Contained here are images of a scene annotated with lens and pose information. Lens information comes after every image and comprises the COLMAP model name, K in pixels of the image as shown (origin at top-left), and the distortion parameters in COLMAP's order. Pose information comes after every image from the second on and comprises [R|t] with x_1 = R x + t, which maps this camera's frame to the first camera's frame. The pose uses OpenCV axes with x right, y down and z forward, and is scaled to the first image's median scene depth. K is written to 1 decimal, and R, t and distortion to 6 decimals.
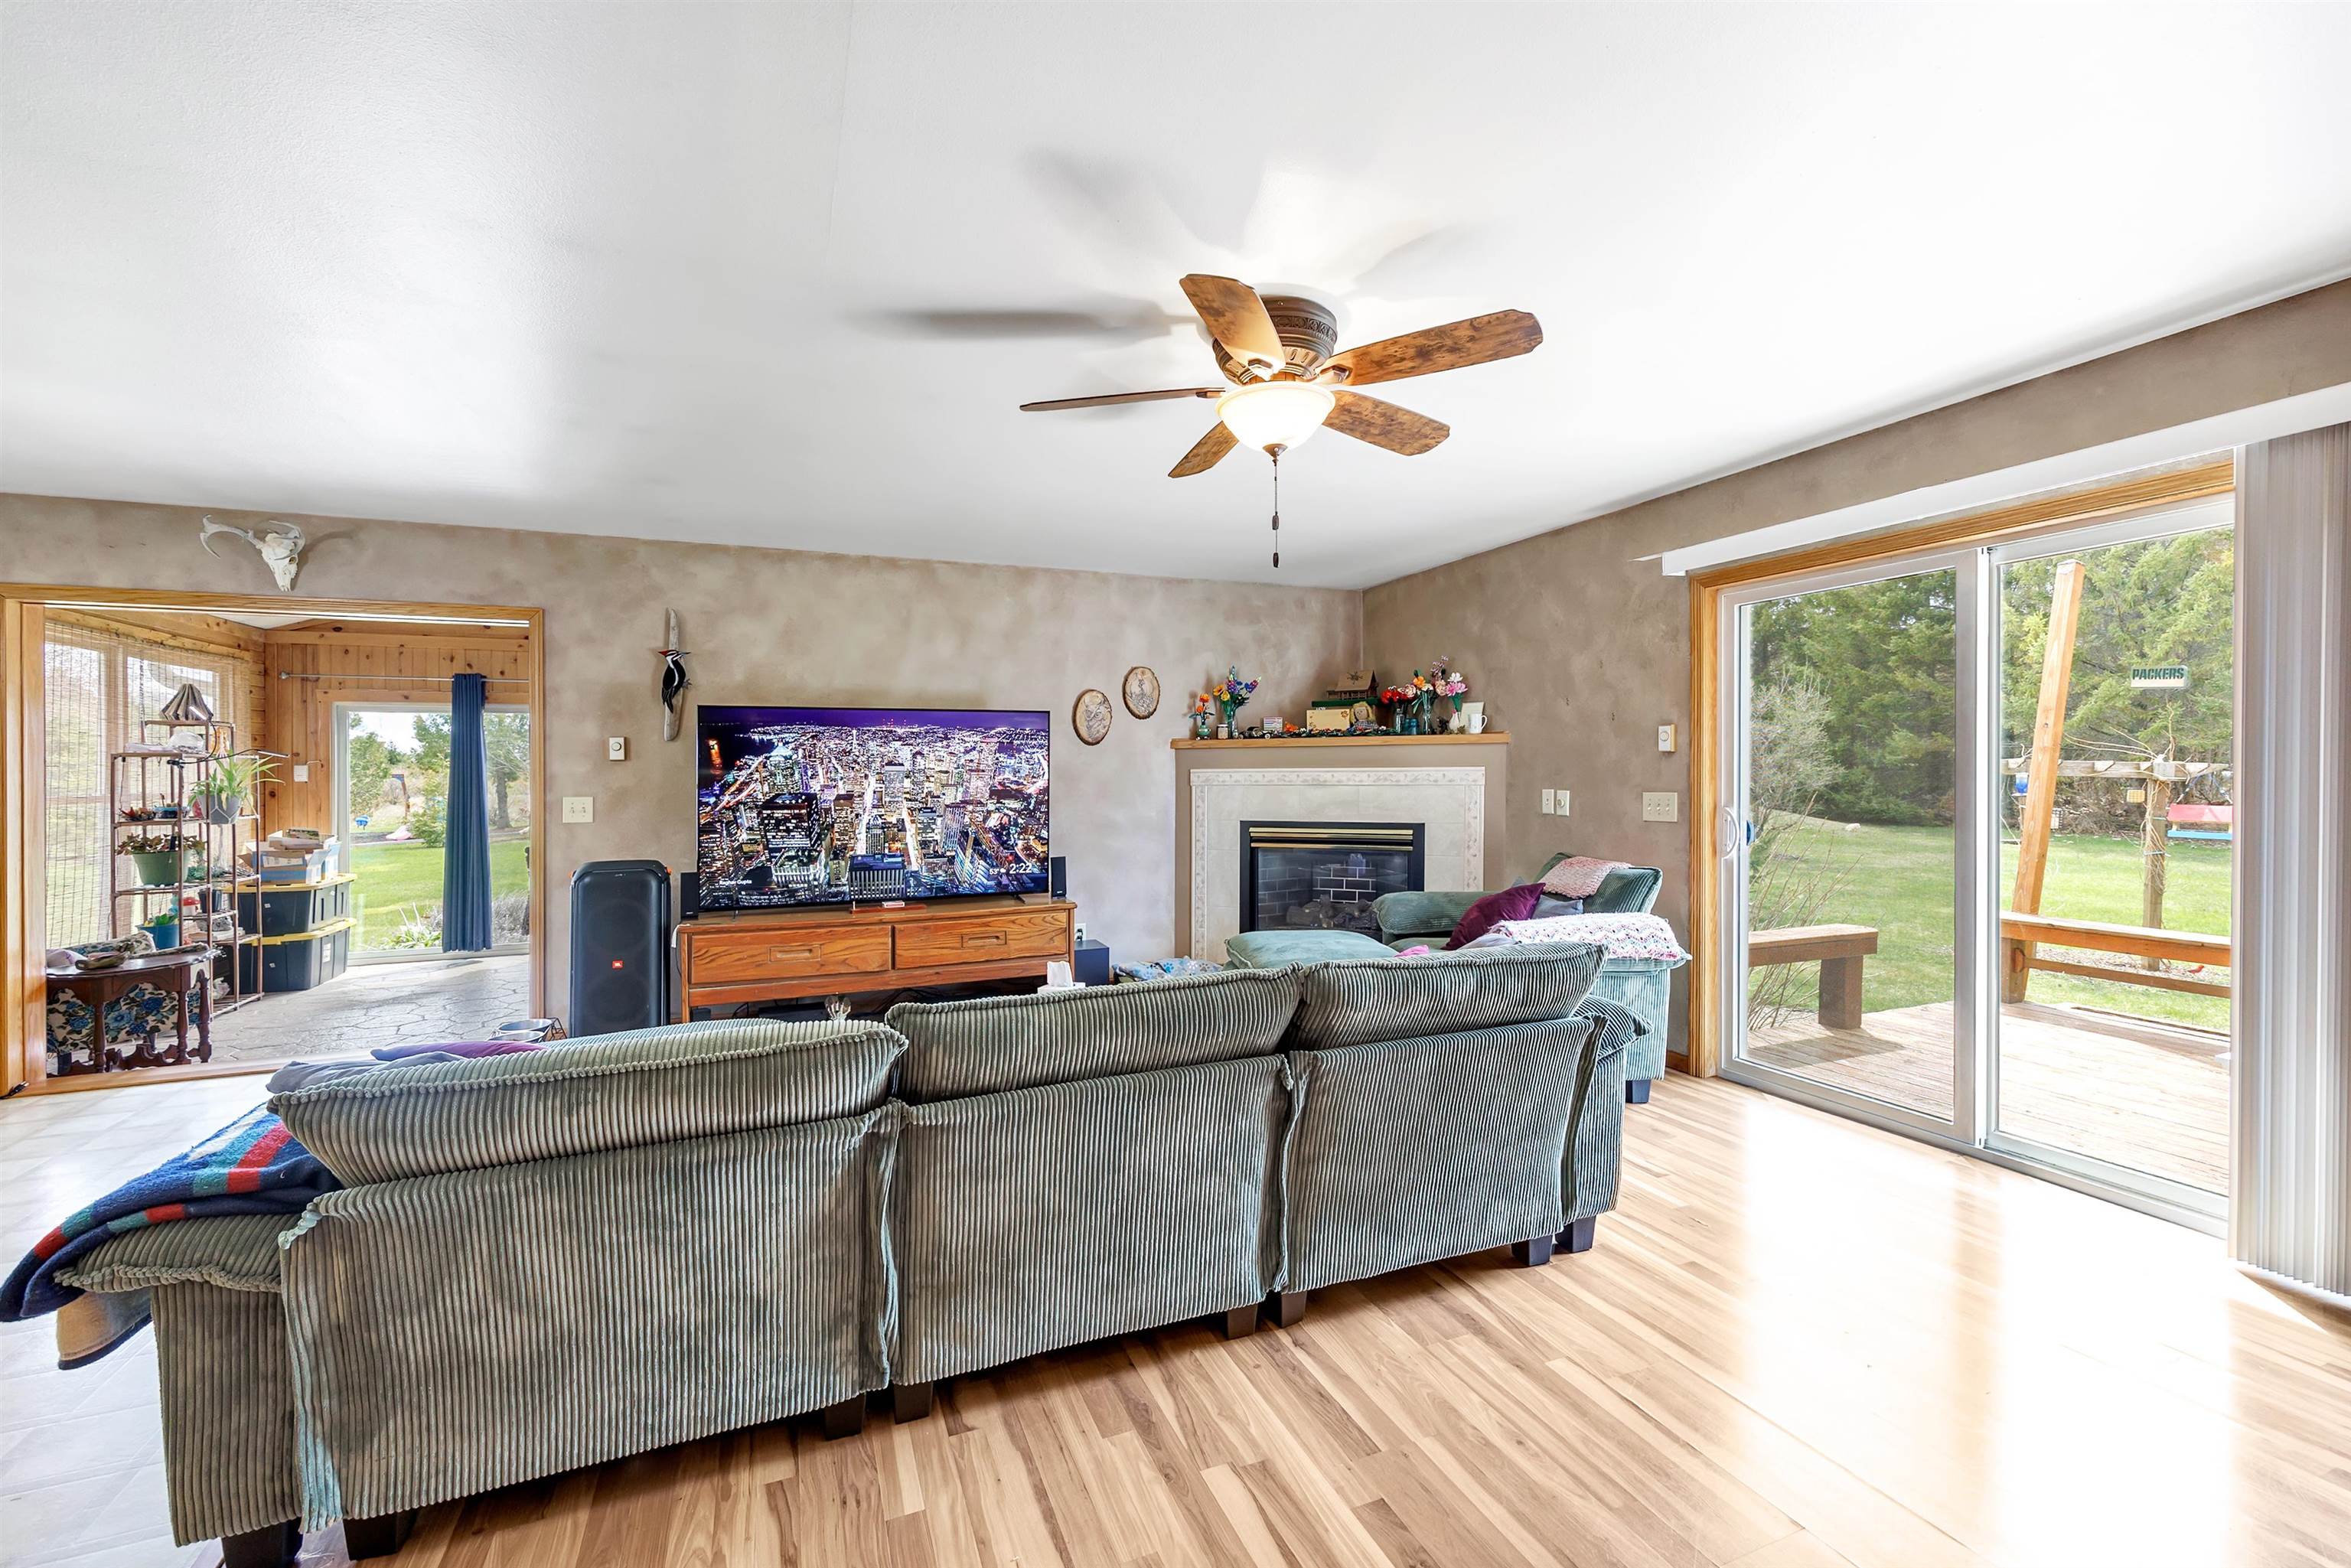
lens RADIAL K [[948.2, 0, 1164.7], [0, 948.2, 789.8], [0, 0, 1]] dist [-0.000564, -0.000361]
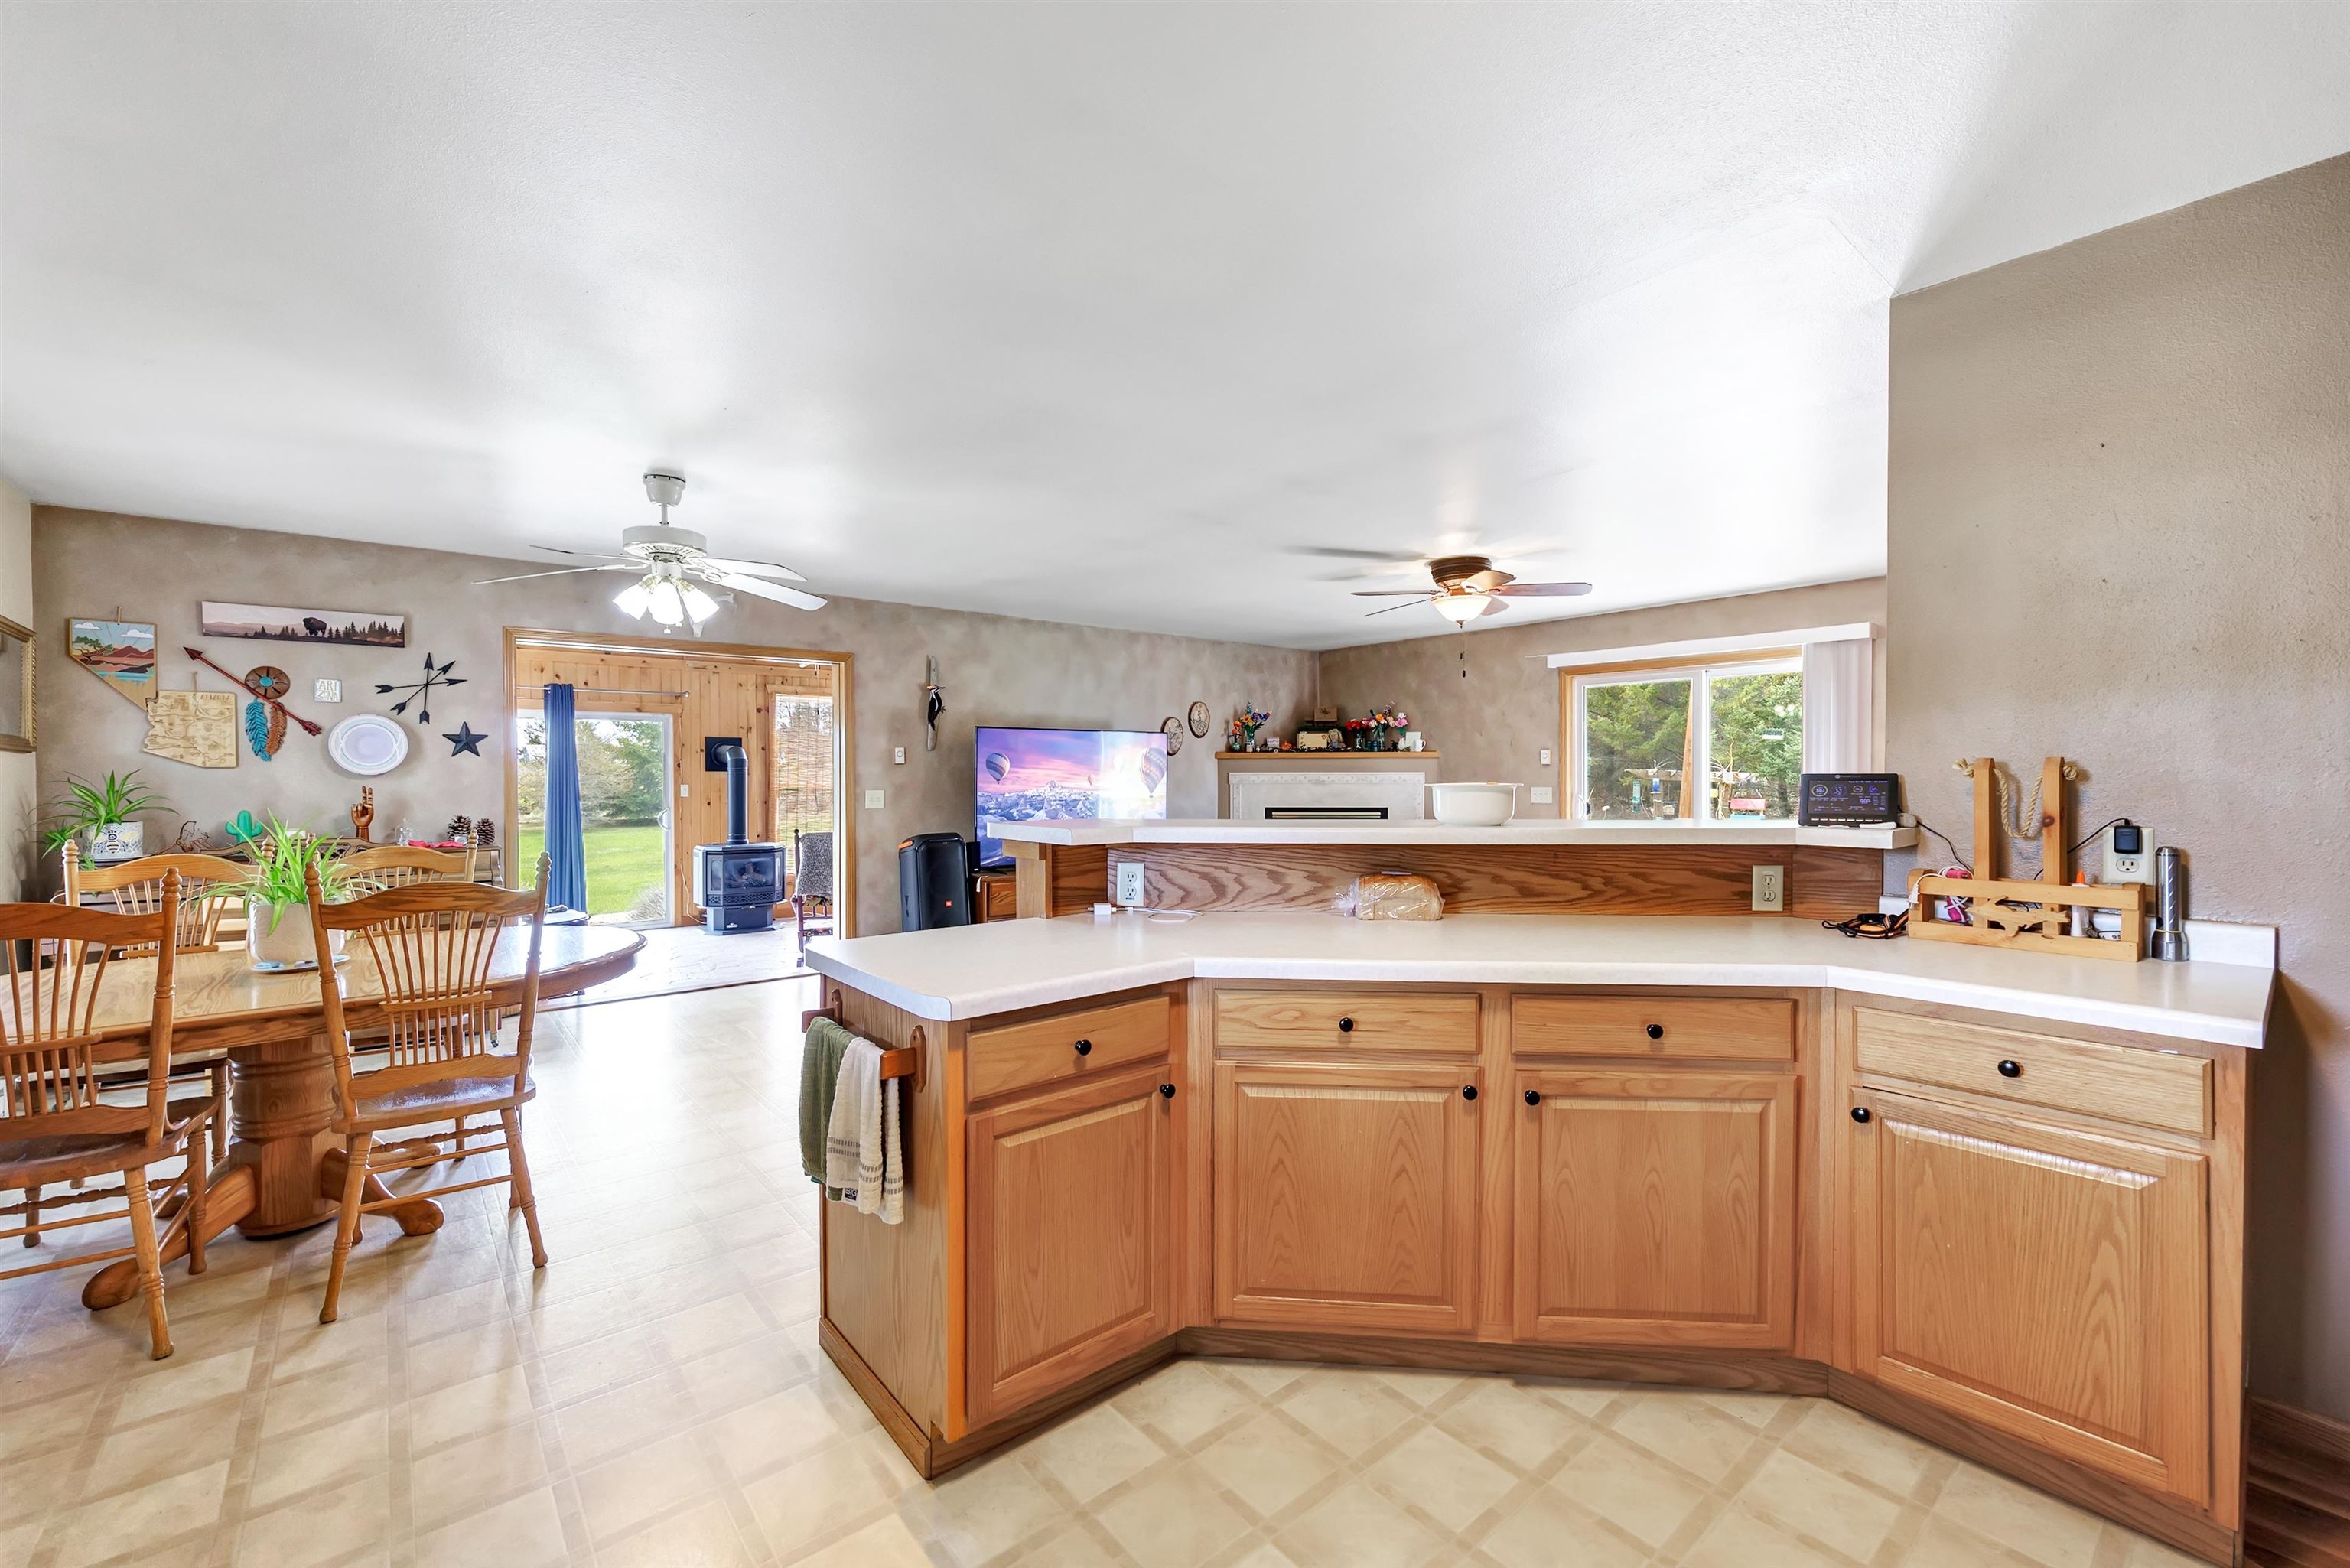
lens RADIAL K [[947.8, 0, 1156.7], [0, 947.8, 792.6], [0, 0, 1]] dist [-0.000564, -0.000361]
pose [[0.954297, -0.000317, 0.298860, -0.547746], [0.000533, 1.000000, -0.000643, 0.010346], [-0.298859, 0.000773, 0.954297, -0.380381]]
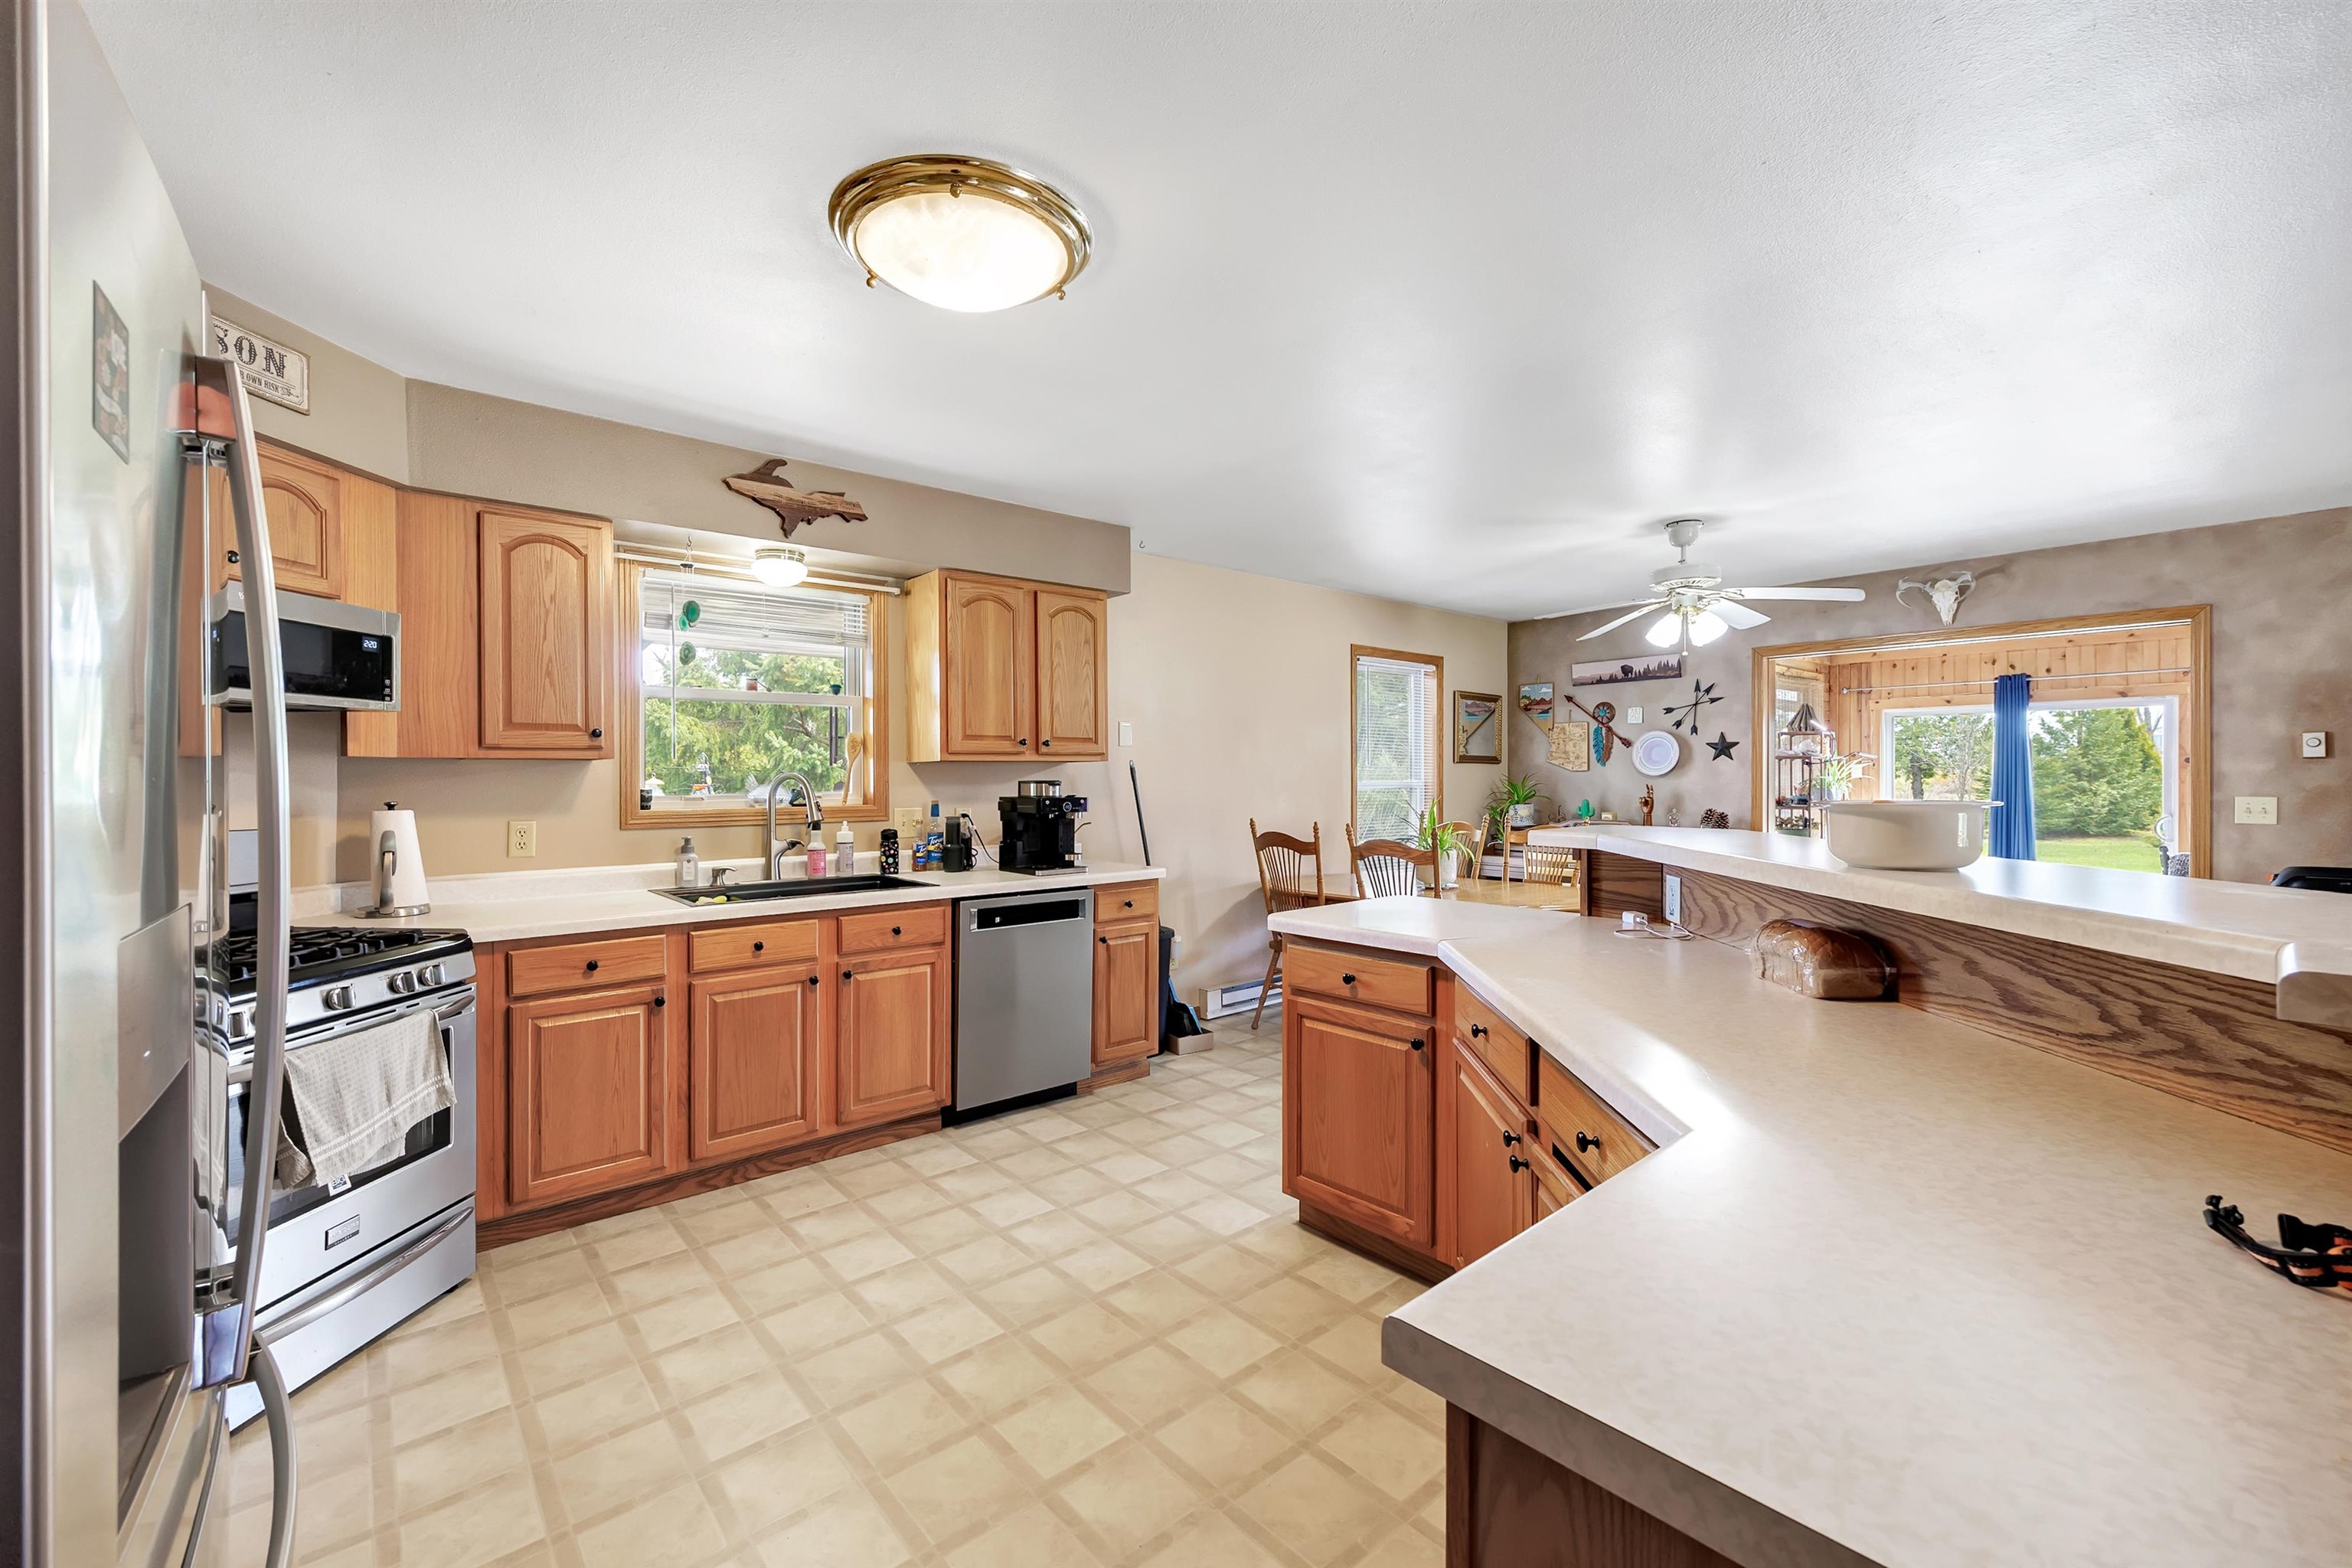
lens RADIAL K [[948.6, 0, 1154.4], [0, 948.6, 771.9], [0, 0, 1]] dist [-0.000564, -0.000361]
pose [[0.317653, 0.001878, -0.948205, -0.061363], [-0.014254, 0.999894, -0.002795, 0.000852], [0.948100, 0.014404, 0.317646, -0.293600]]
